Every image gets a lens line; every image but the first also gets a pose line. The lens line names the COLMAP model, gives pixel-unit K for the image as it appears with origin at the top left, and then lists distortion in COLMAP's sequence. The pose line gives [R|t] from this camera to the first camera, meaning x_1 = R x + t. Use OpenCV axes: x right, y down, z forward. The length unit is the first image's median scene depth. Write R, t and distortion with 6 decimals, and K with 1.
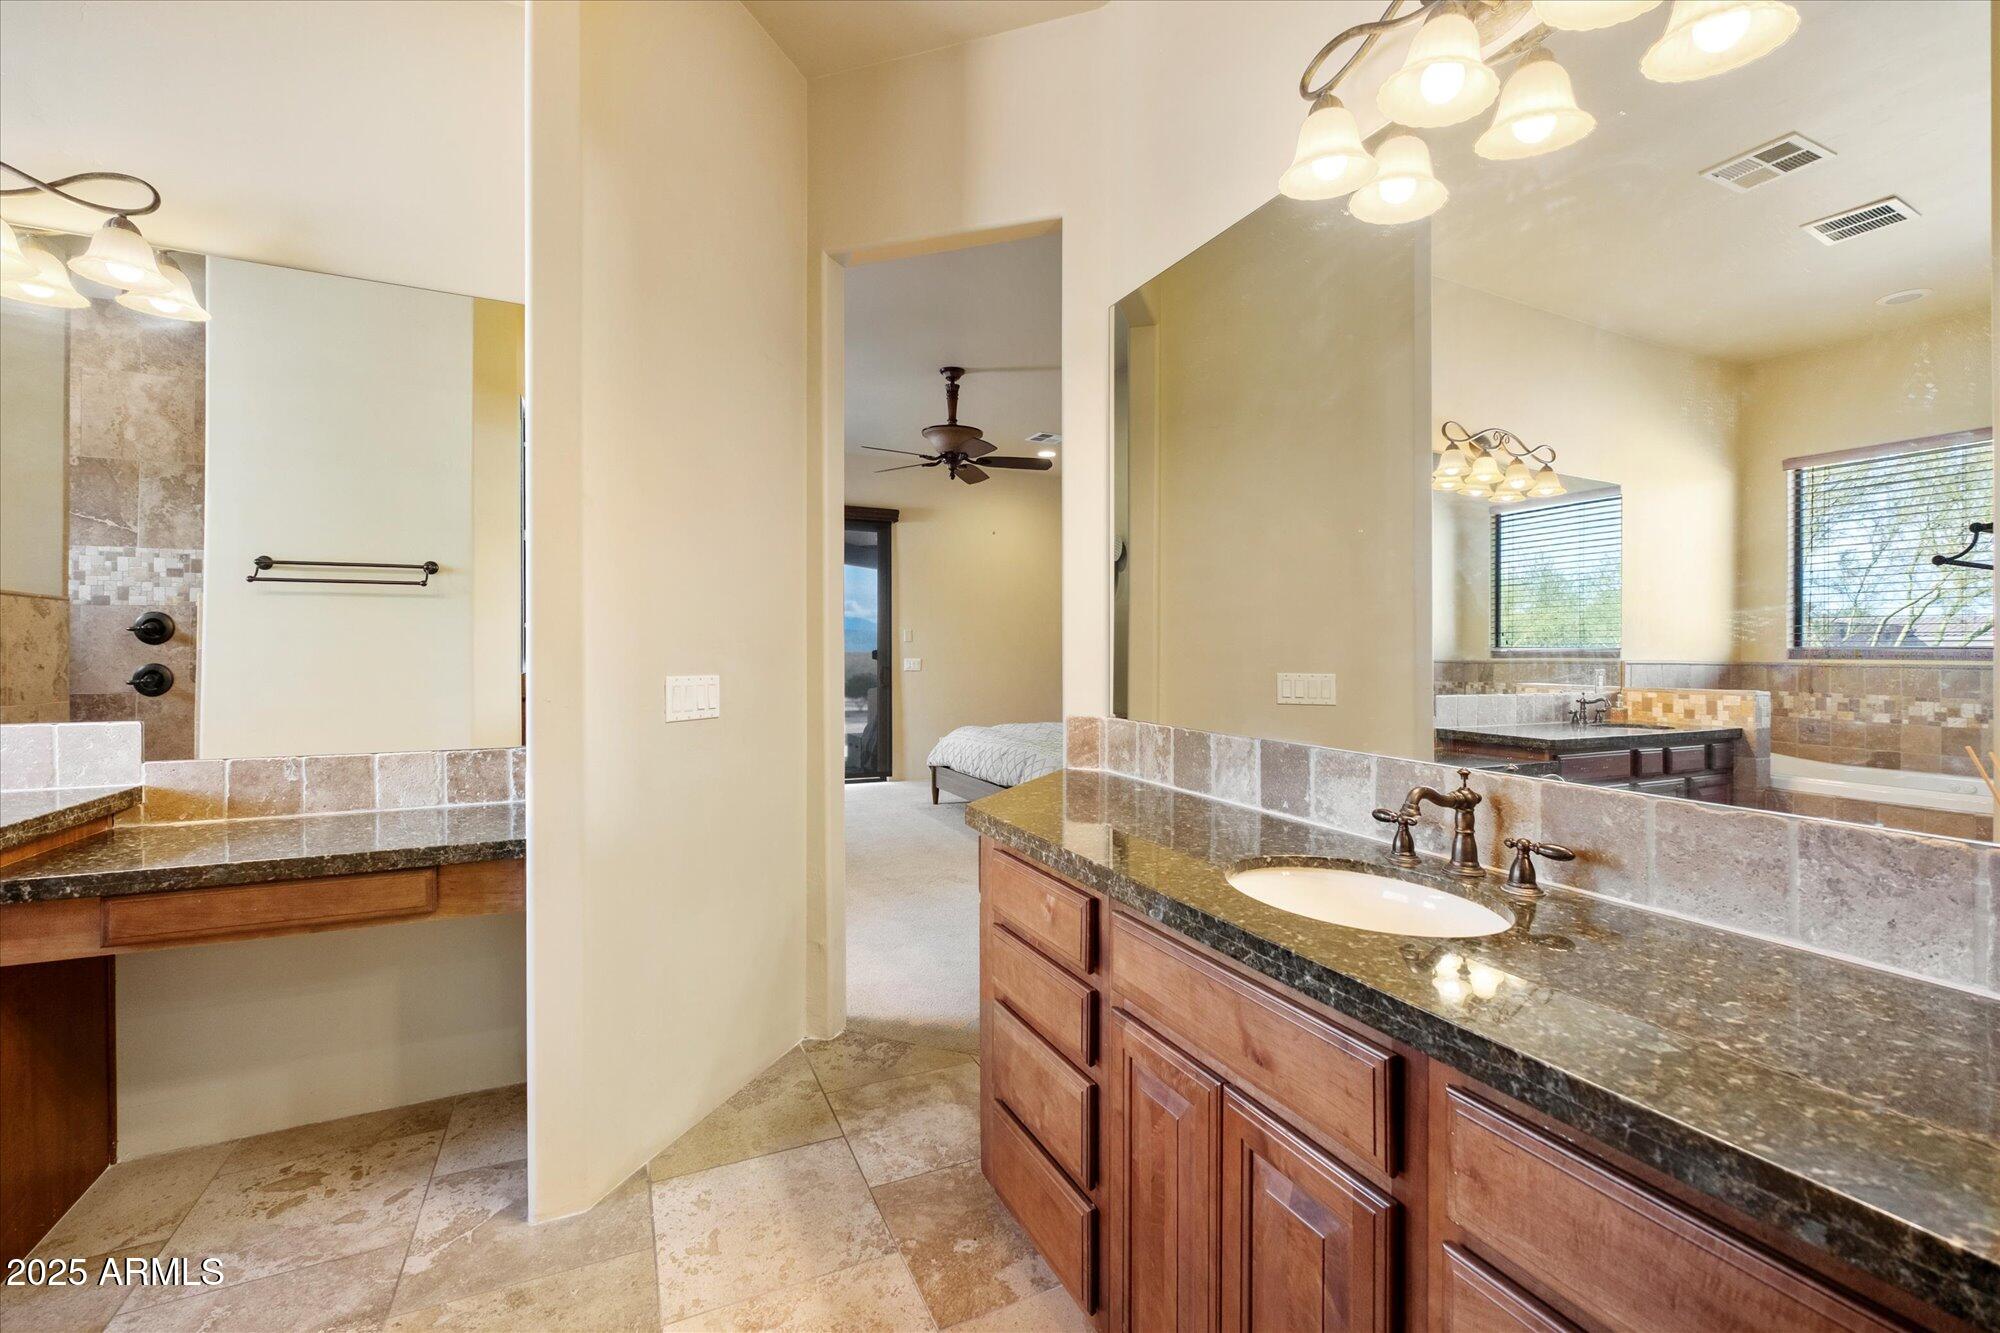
lens RADIAL K [[839.0, 0, 1030.1], [0, 839.0, 646.3], [0, 0, 1]] dist [0.002041, -0.001527]
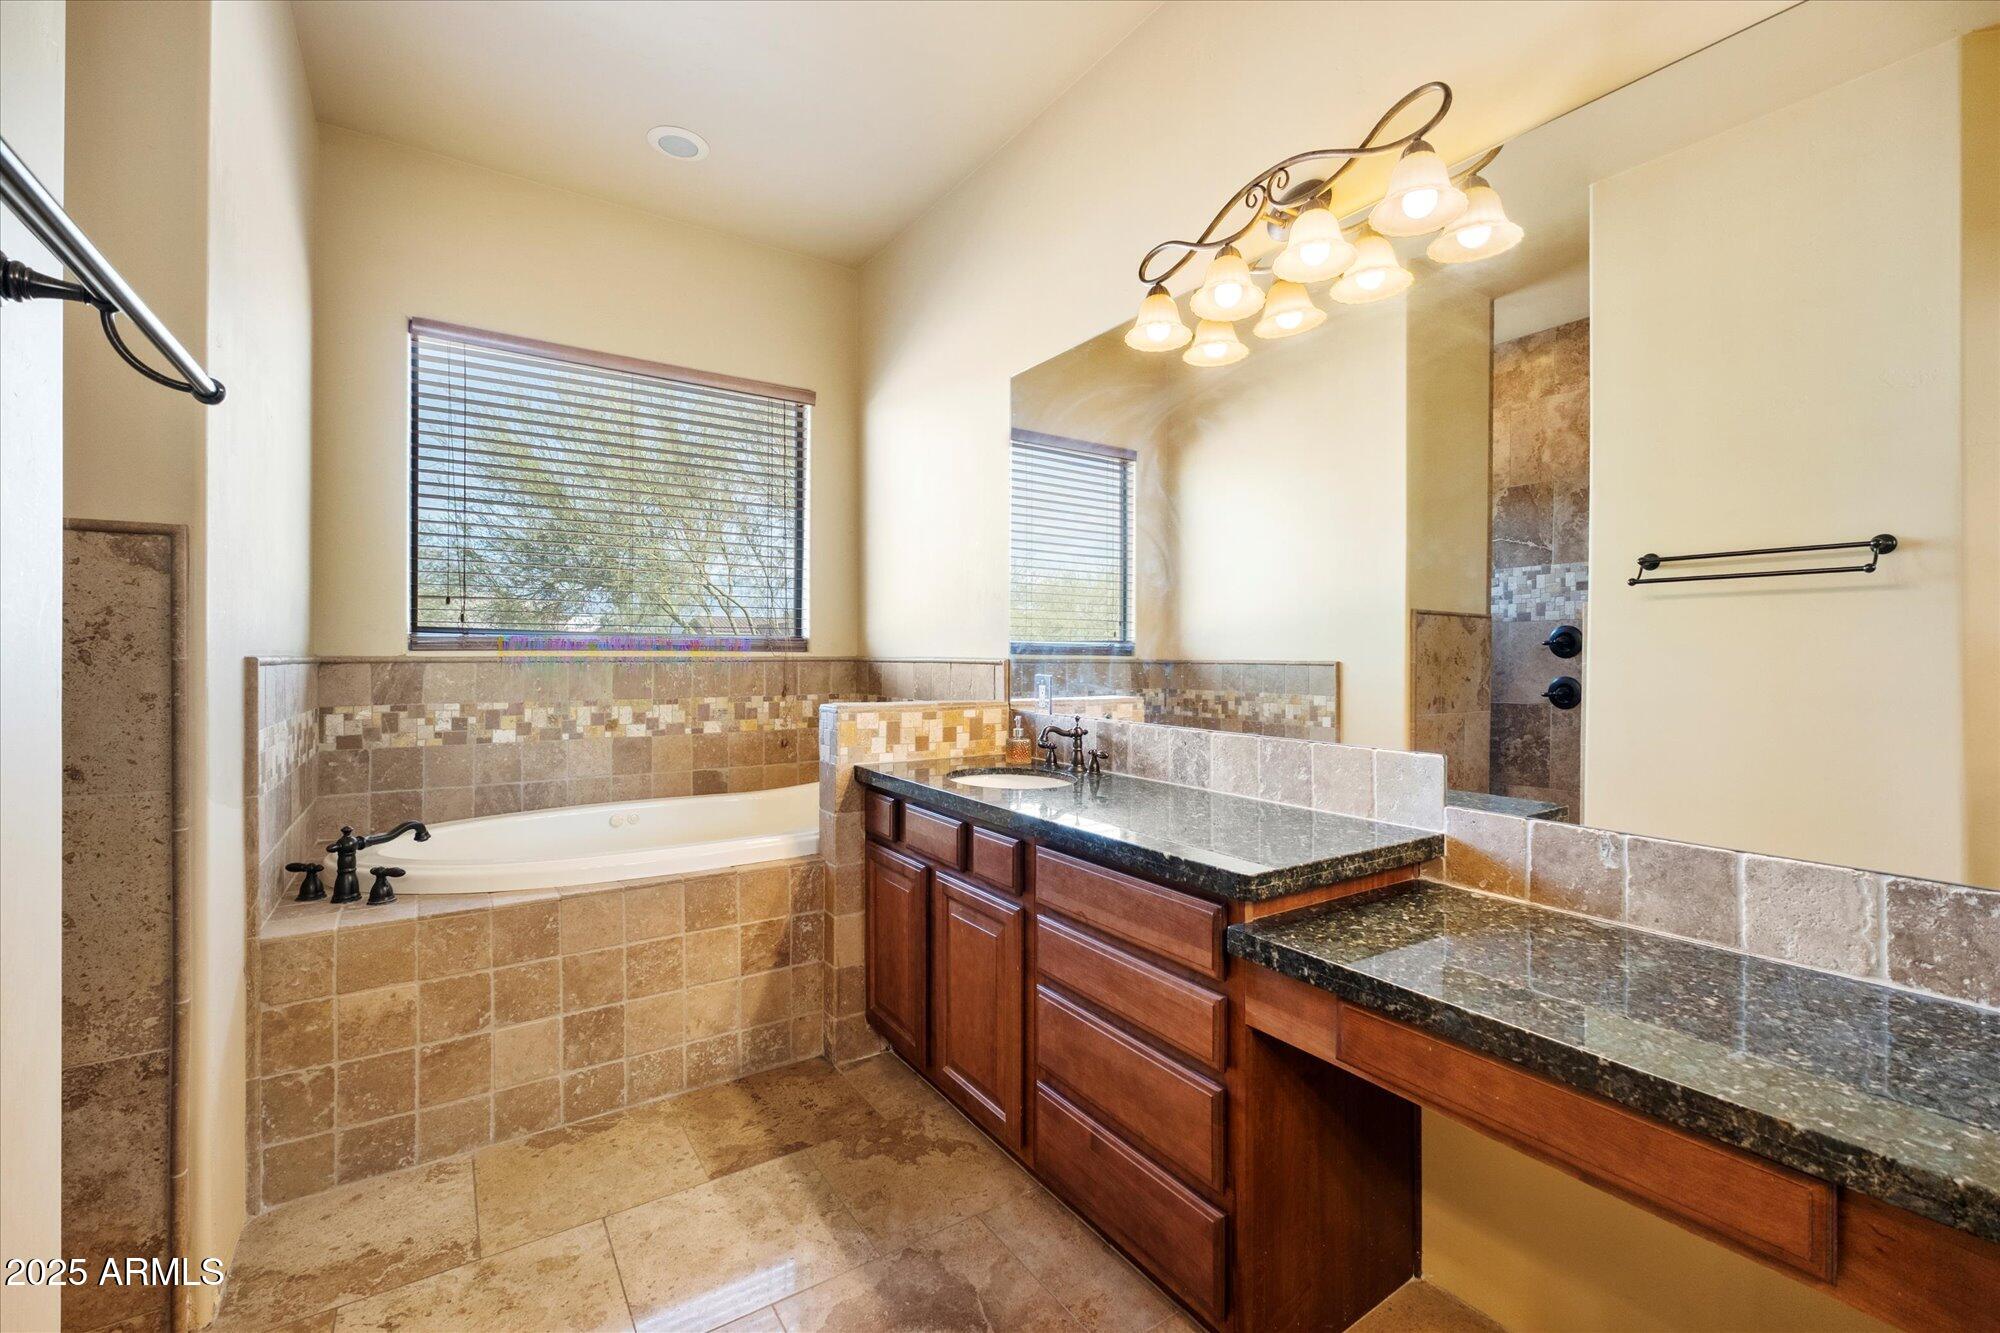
lens RADIAL K [[839.0, 0, 1000.4], [0, 839.0, 656.4], [0, 0, 1]] dist [0.002041, -0.001527]
pose [[0.126743, -0.001291, -0.991935, -0.262601], [-0.001431, 0.999998, -0.001484, -0.004764], [0.991935, 0.001607, 0.126741, 0.407449]]
